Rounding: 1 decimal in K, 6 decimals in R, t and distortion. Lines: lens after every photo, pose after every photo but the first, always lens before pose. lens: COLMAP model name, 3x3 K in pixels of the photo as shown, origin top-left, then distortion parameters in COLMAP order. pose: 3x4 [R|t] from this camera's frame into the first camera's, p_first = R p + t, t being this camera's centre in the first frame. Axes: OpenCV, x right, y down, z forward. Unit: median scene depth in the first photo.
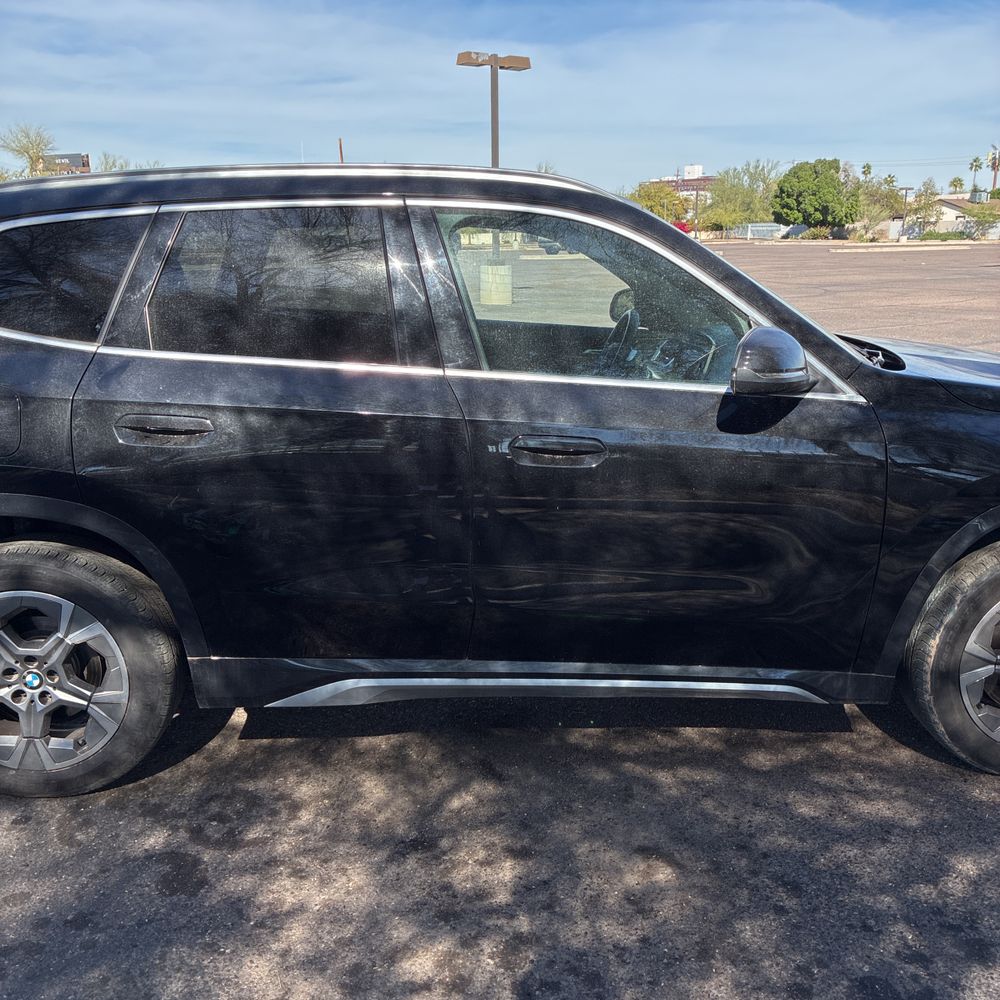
lens RADIAL K [[1020.2, 0, 506.4], [0, 1020.2, 499.4], [0, 0, 1]] dist [0.019110, 0.000000]
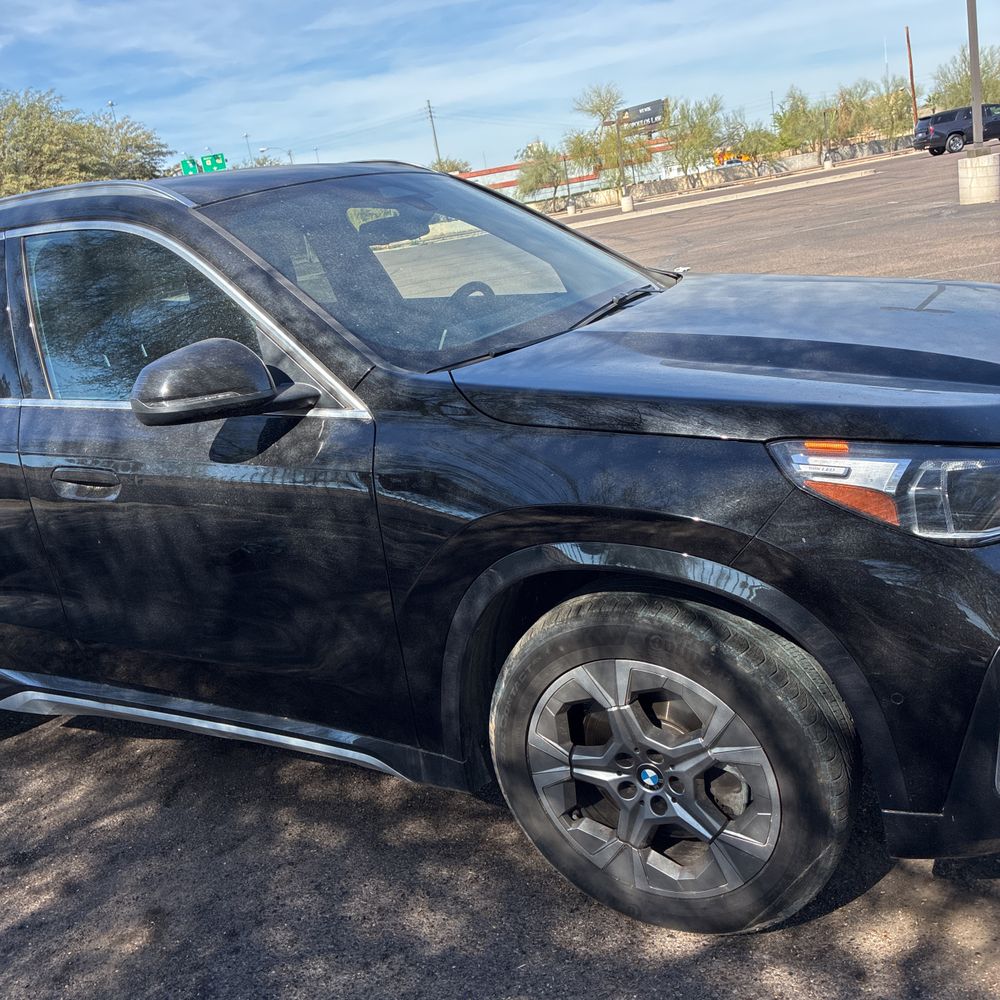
lens RADIAL K [[1020.2, 0, 499.3], [0, 1020.2, 496.7], [0, 0, 1]] dist [0.019110, 0.000000]
pose [[0.846314, 0.009543, -0.532599, 0.853224], [0.027324, 0.997746, 0.061296, -0.080077], [0.531983, -0.066429, 0.844145, 0.384725]]
